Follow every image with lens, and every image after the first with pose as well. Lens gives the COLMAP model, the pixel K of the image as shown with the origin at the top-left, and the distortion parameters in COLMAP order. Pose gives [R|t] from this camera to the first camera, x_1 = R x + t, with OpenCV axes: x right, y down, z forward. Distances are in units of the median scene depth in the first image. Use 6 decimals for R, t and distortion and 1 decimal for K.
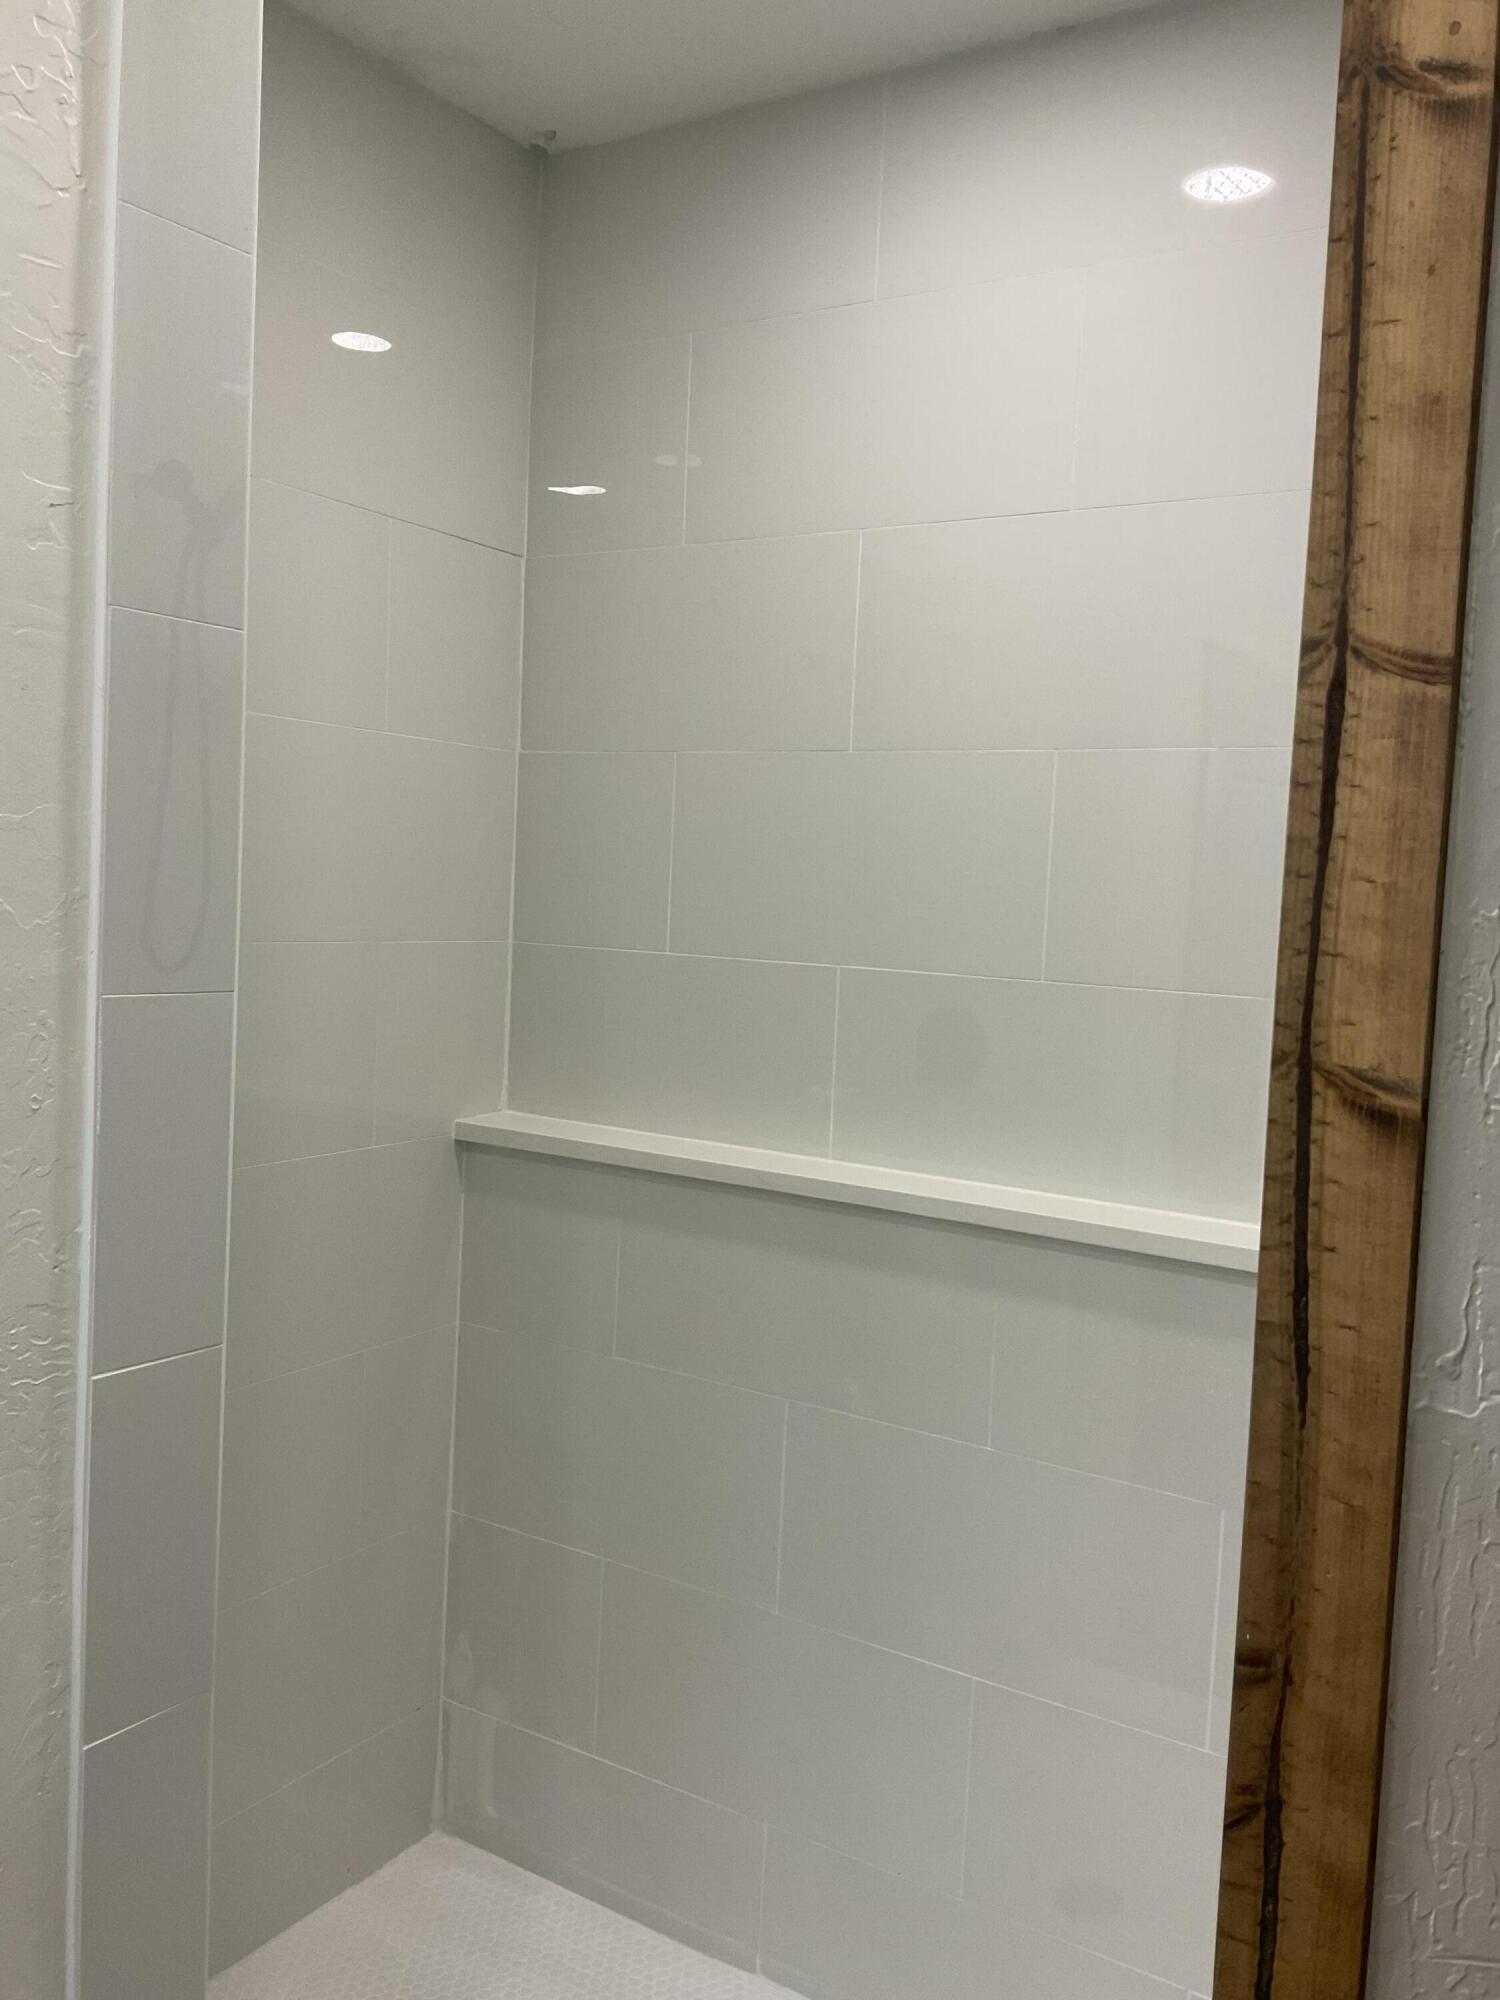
lens RADIAL K [[1615.2, 0, 756.9], [0, 1615.2, 1007.1], [0, 0, 1]] dist [0.027724, -0.059473]
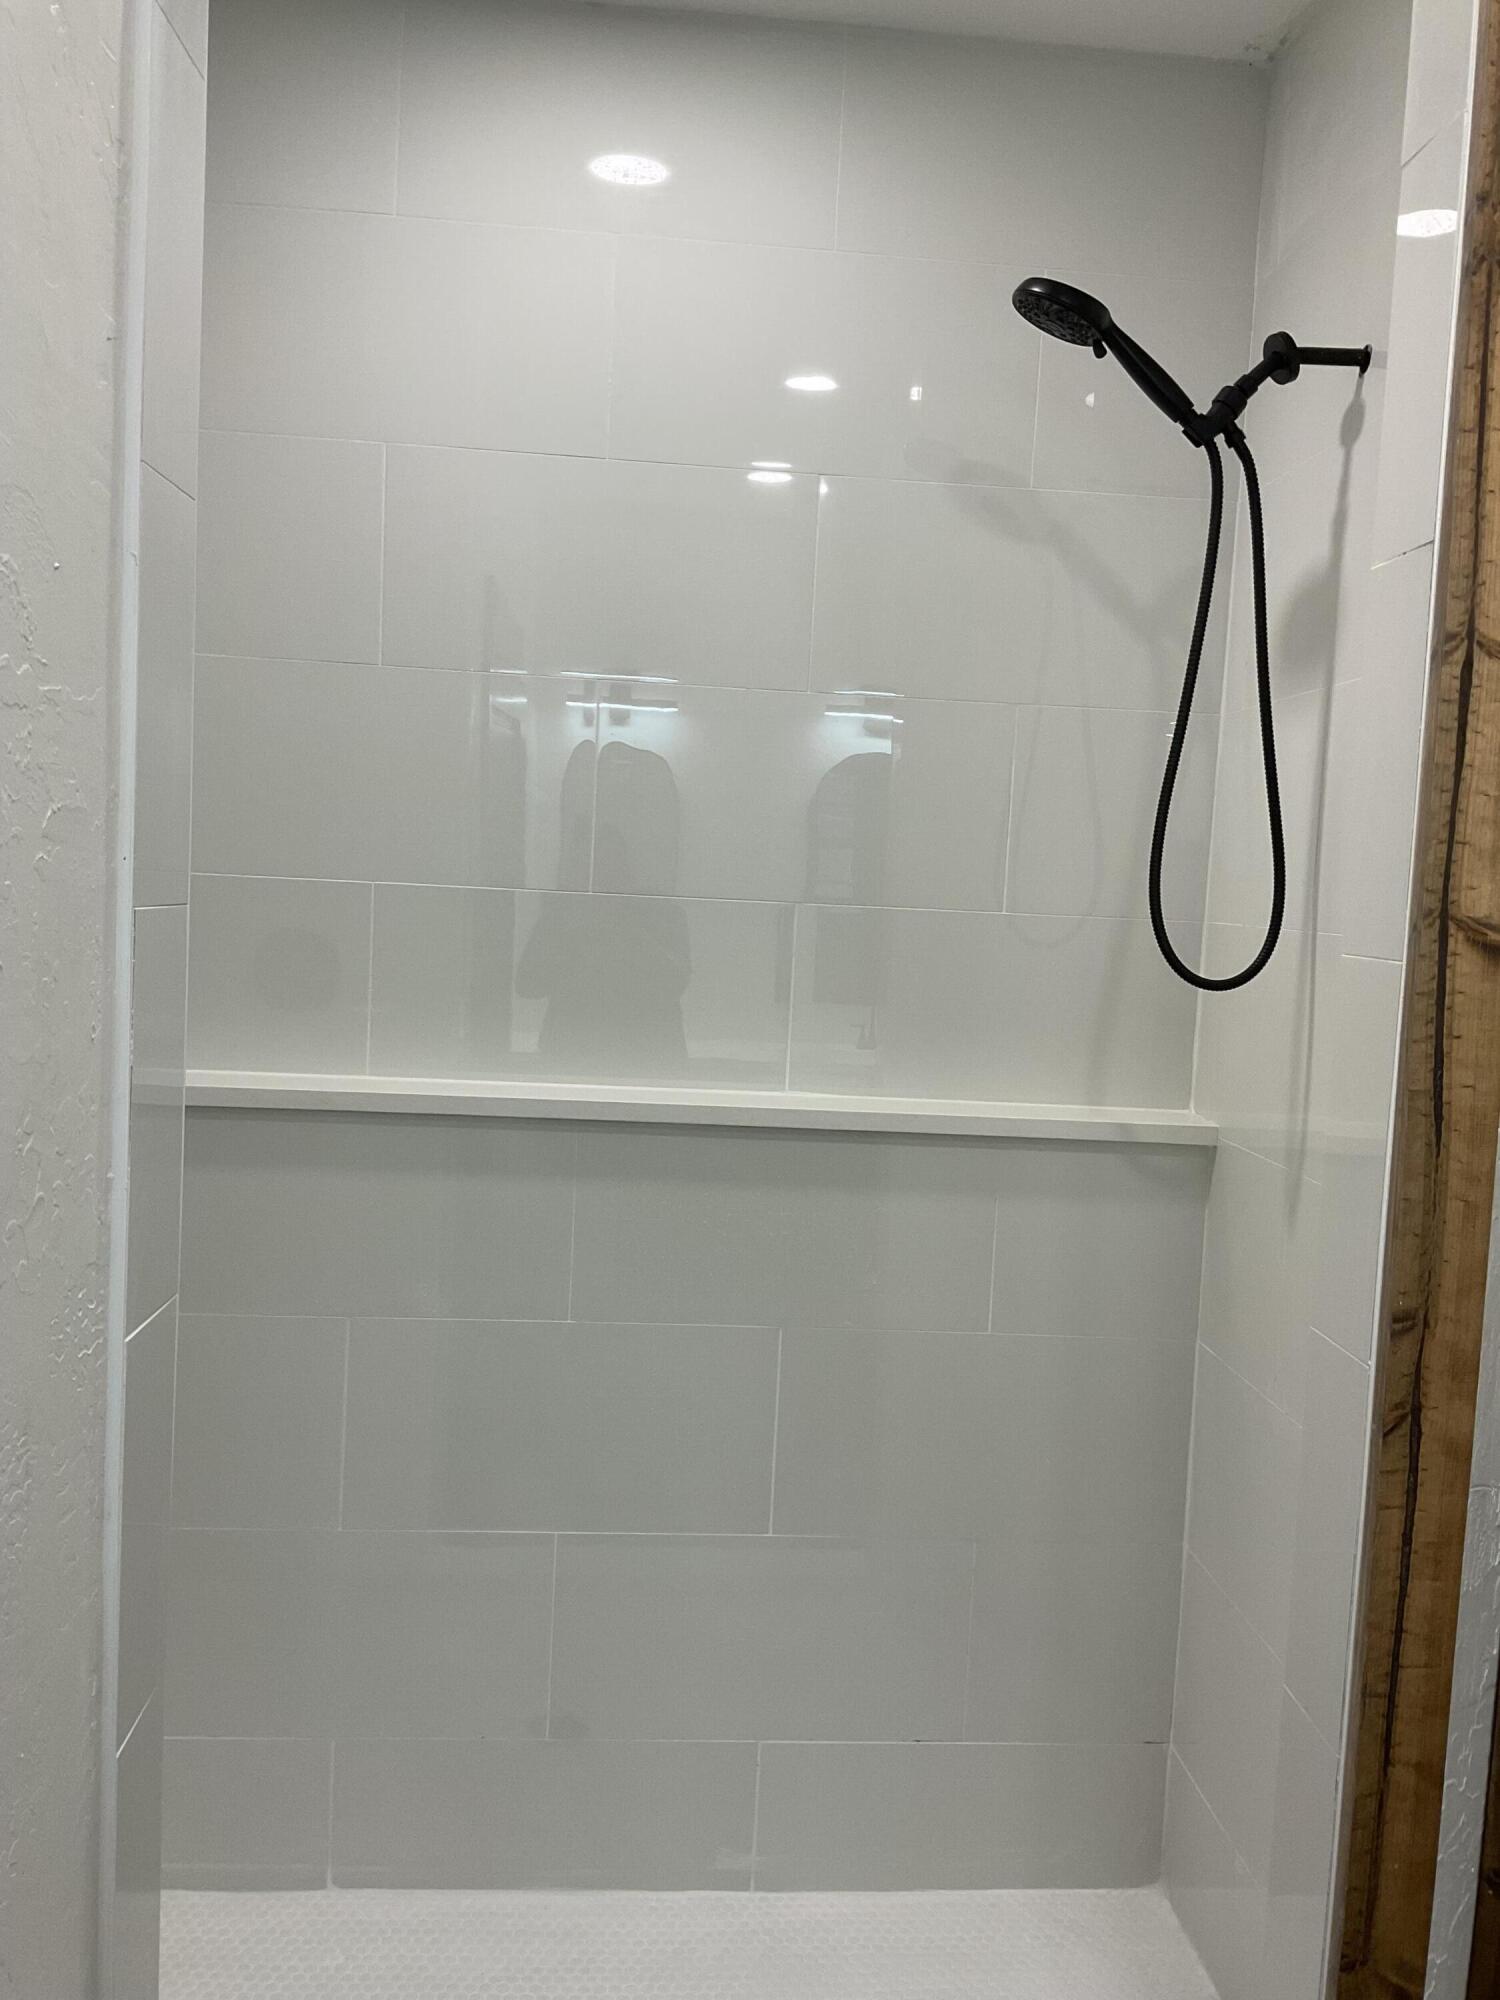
lens RADIAL K [[1615.2, 0, 737.7], [0, 1615.2, 997.8], [0, 0, 1]] dist [0.027724, -0.059473]
pose [[0.816460, -0.055201, 0.574757, -1.075533], [0.032734, 0.998244, 0.049374, 0.015153], [-0.576473, -0.021498, 0.816833, 0.145647]]
